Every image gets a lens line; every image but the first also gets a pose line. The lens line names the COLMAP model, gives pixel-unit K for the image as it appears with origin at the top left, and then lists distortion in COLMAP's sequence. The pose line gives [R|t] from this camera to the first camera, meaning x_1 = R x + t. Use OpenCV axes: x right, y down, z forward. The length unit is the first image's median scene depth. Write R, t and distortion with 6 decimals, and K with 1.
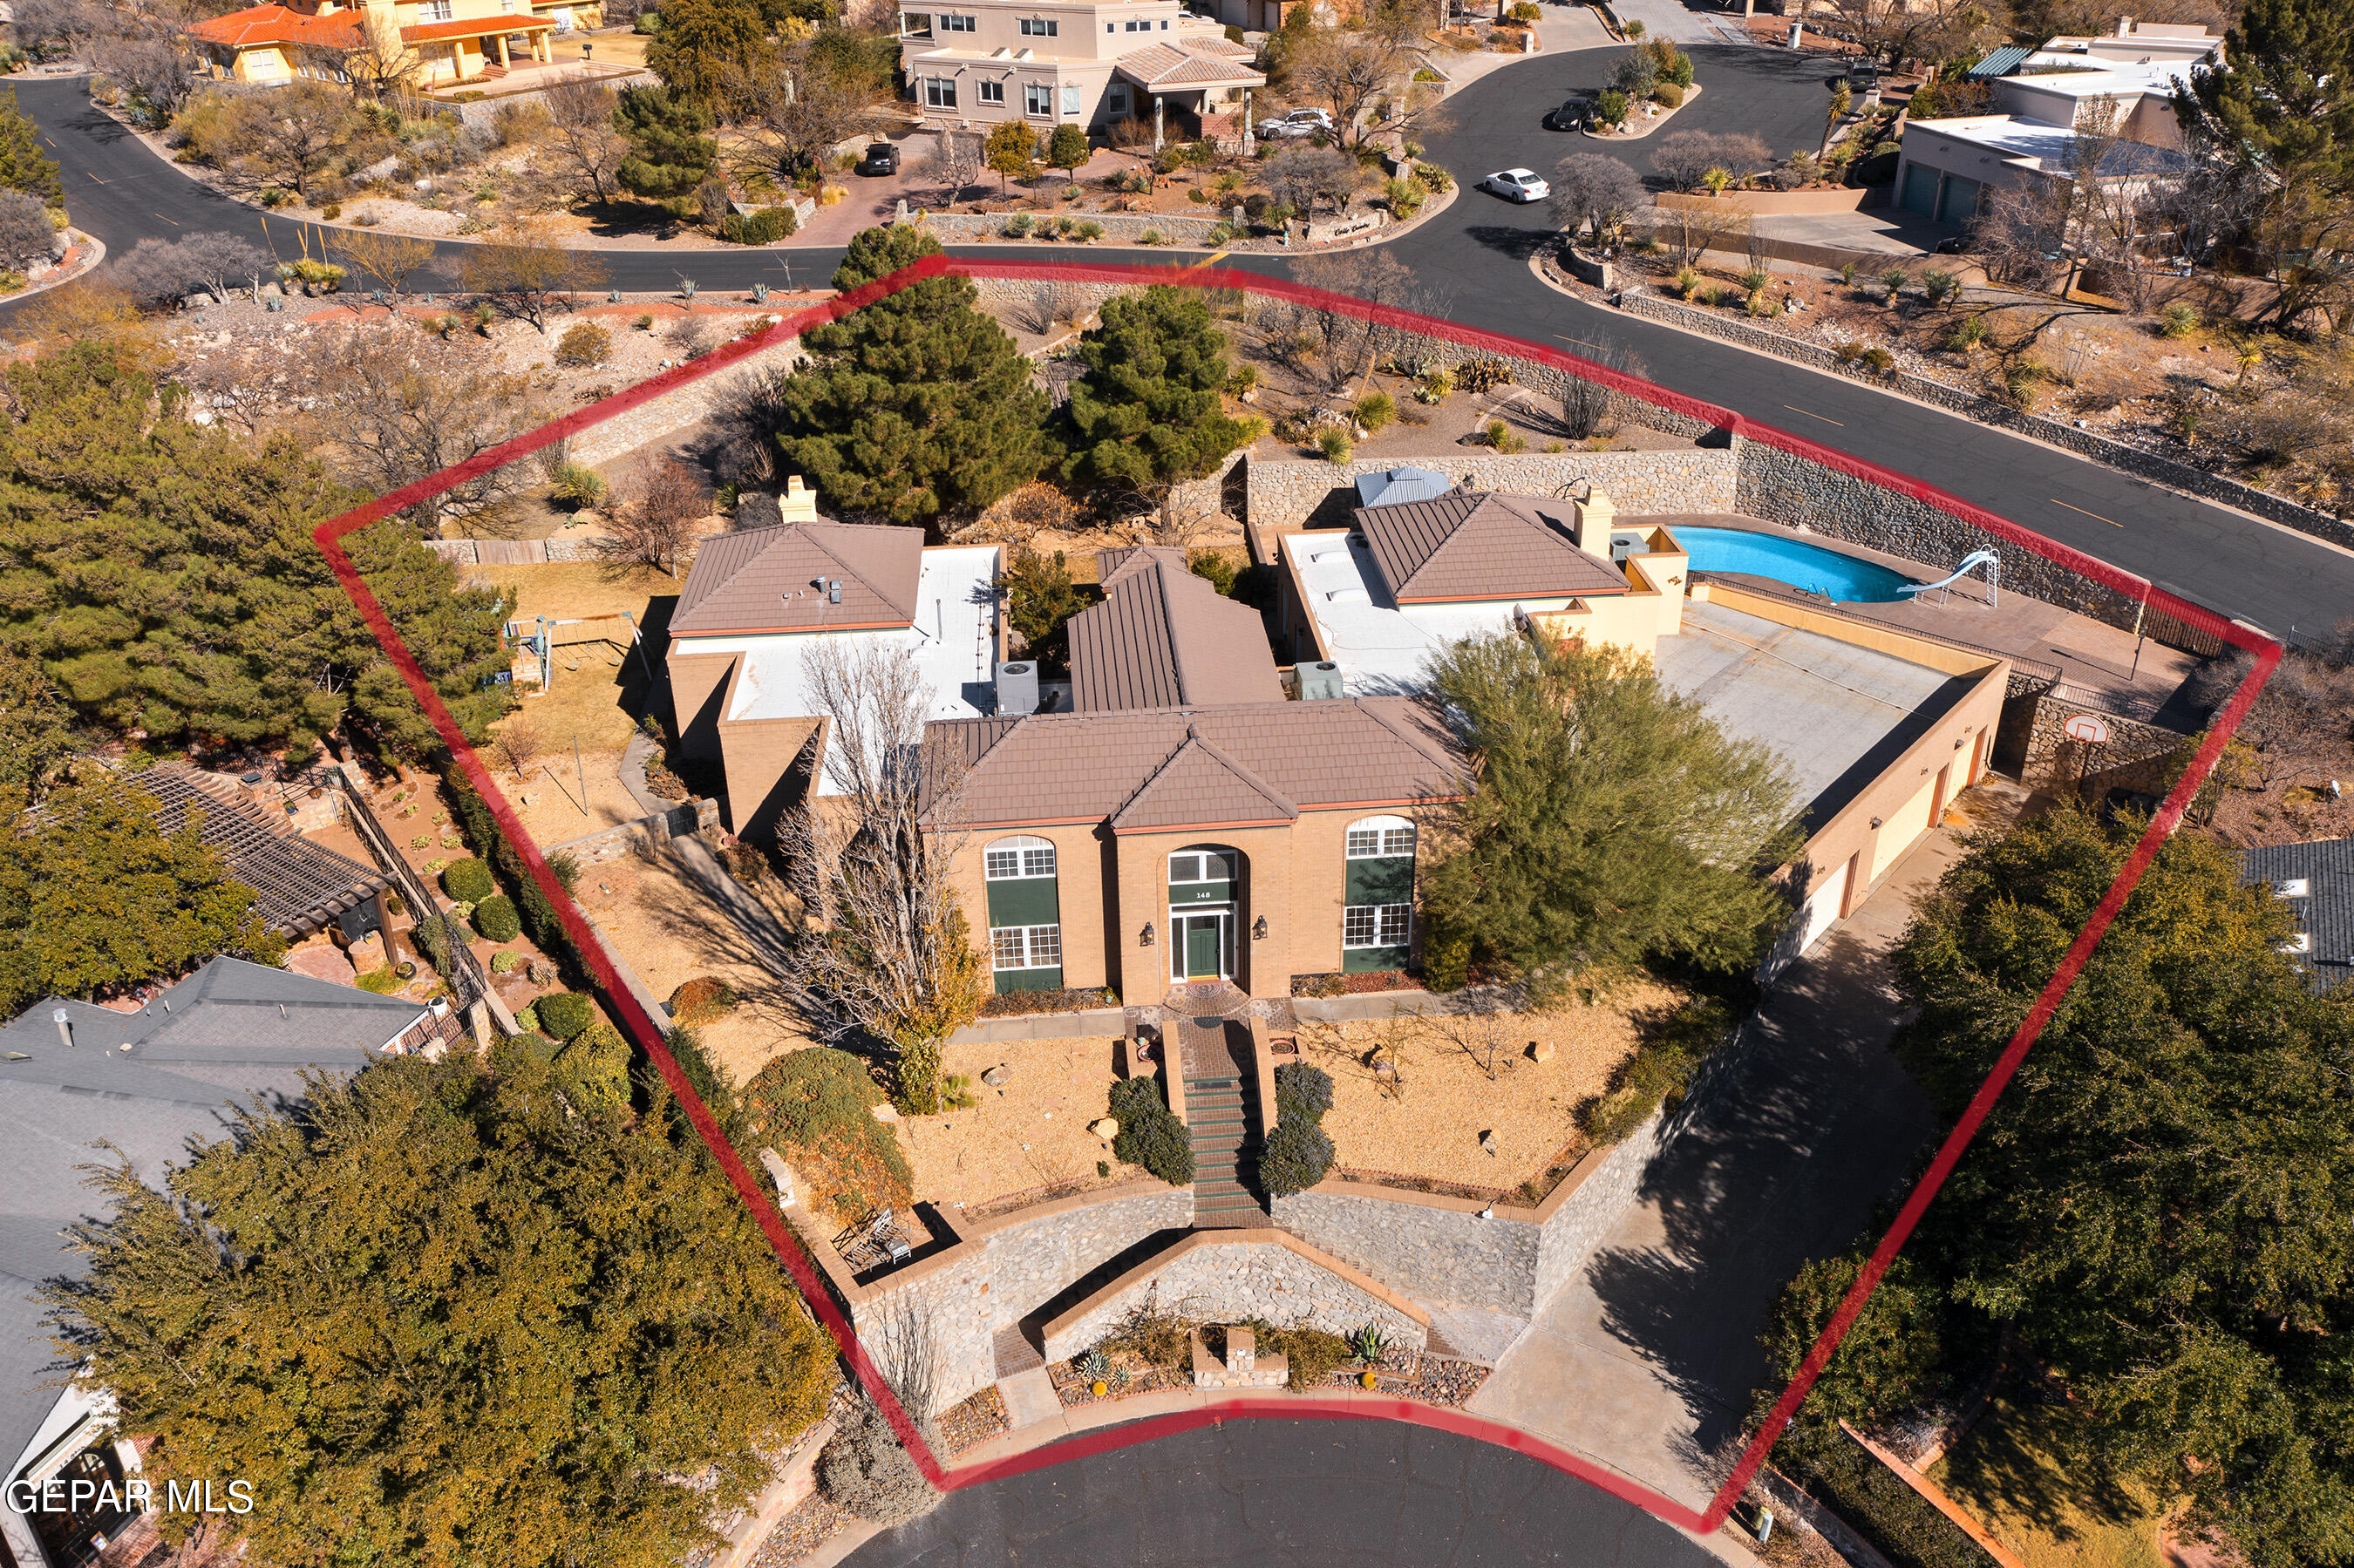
lens RADIAL K [[1866.4, 0, 1177.3], [0, 1866.4, 768.9], [0, 0, 1]] dist [-0.004042, 0.008201]
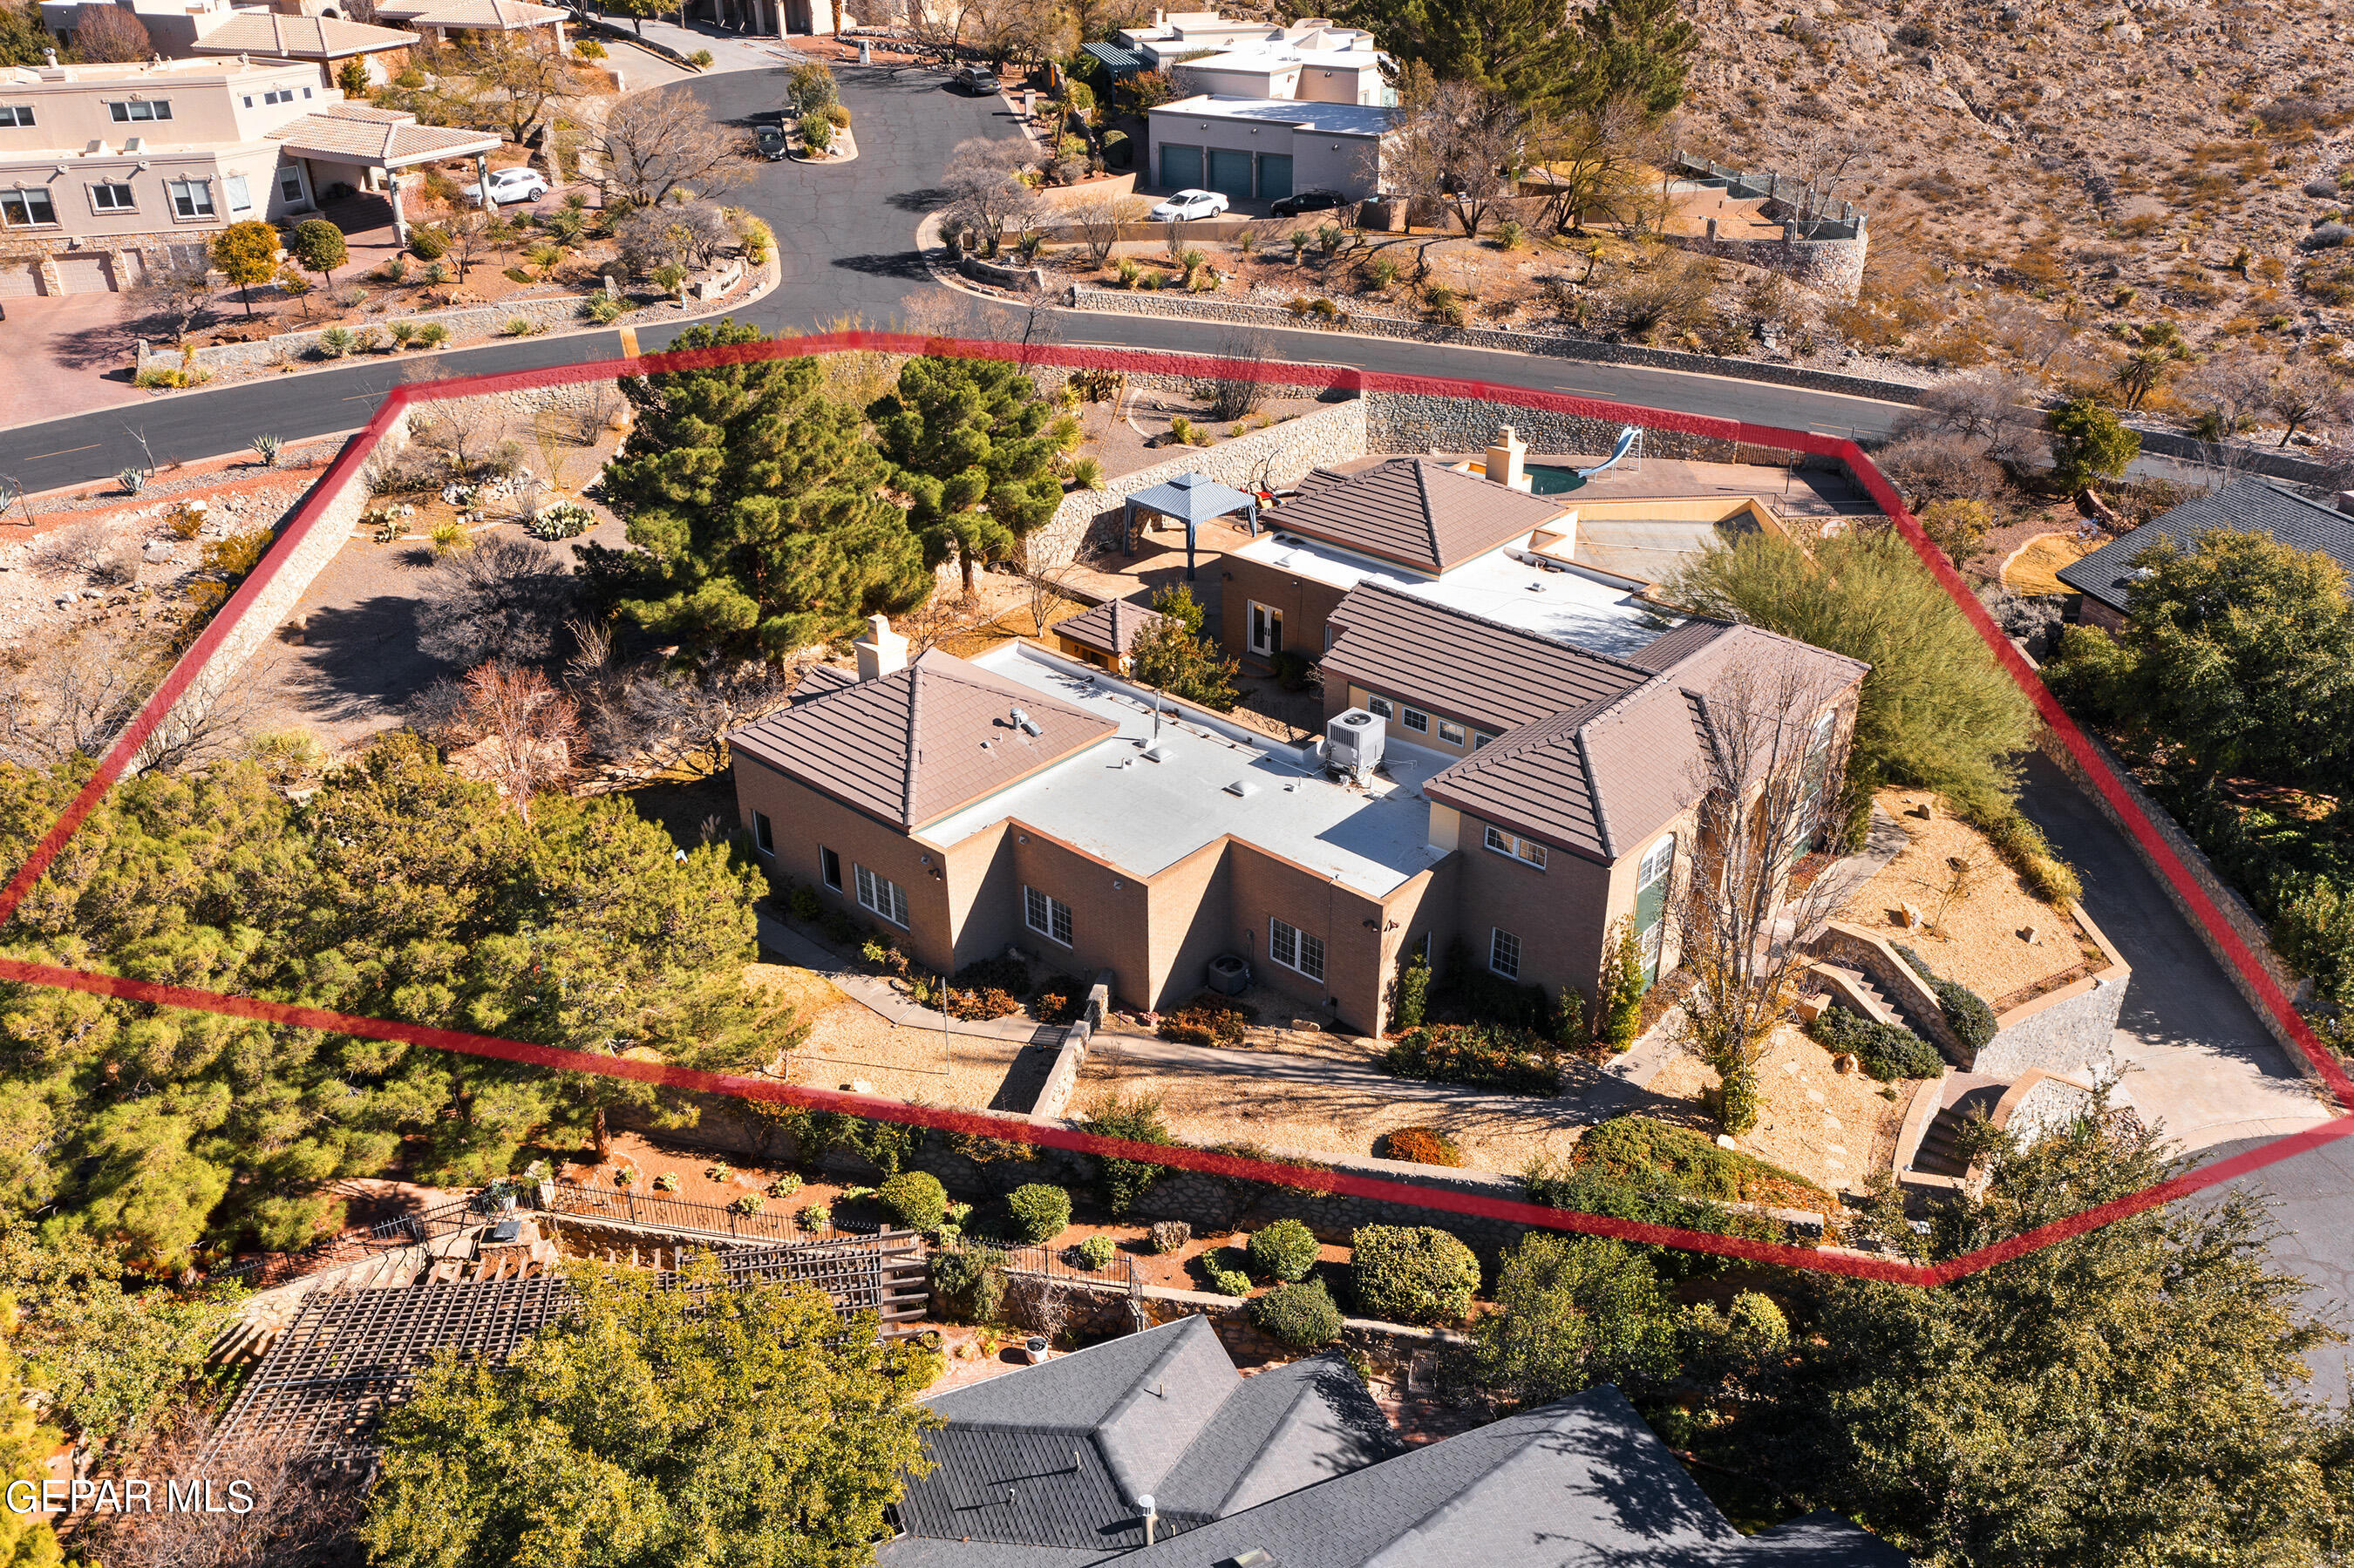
lens RADIAL K [[1866.4, 0, 1177.3], [0, 1866.4, 768.9], [0, 0, 1]] dist [-0.004042, 0.008201]
pose [[0.727983, -0.312678, 0.610142, -0.507323], [0.324046, 0.941189, 0.095698, -0.103259], [-0.604182, 0.128048, 0.786491, 0.223165]]
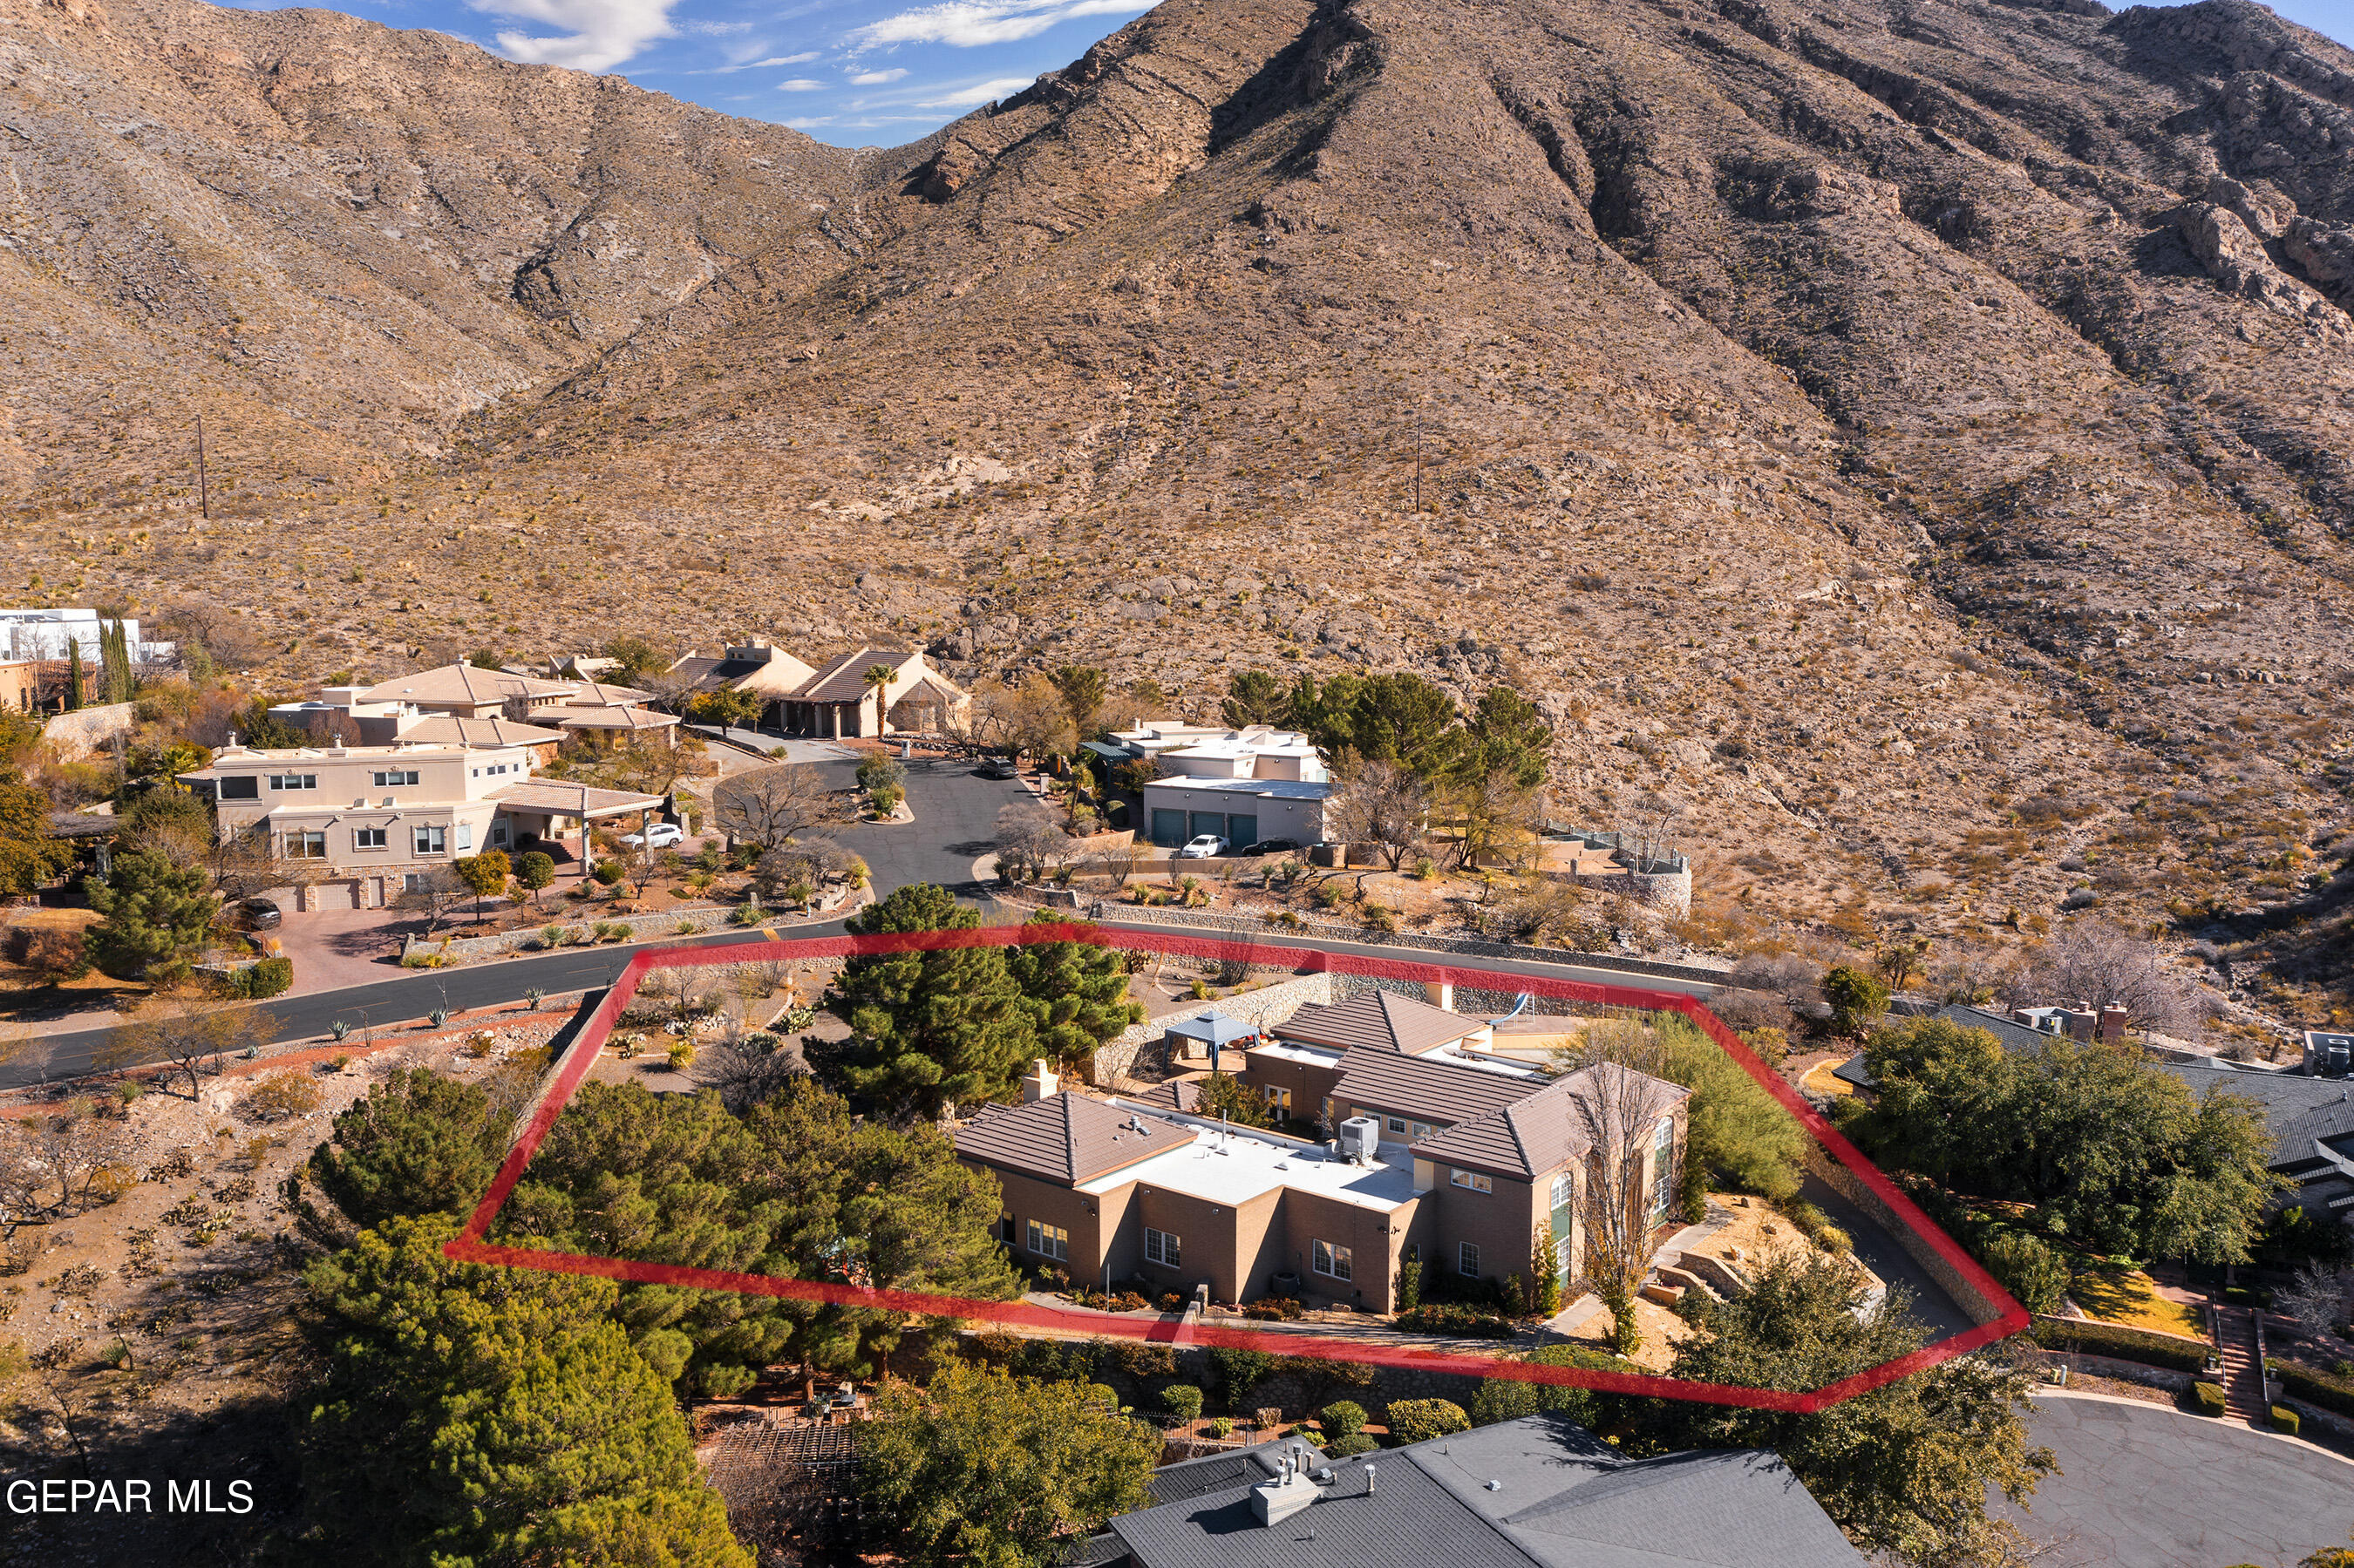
lens RADIAL K [[1866.4, 0, 1177.3], [0, 1866.4, 768.9], [0, 0, 1]] dist [-0.004042, 0.008201]
pose [[0.692566, -0.067157, 0.718221, -0.820133], [0.334547, 0.912008, -0.237320, -0.005484], [-0.639086, 0.404638, 0.654093, 0.037321]]
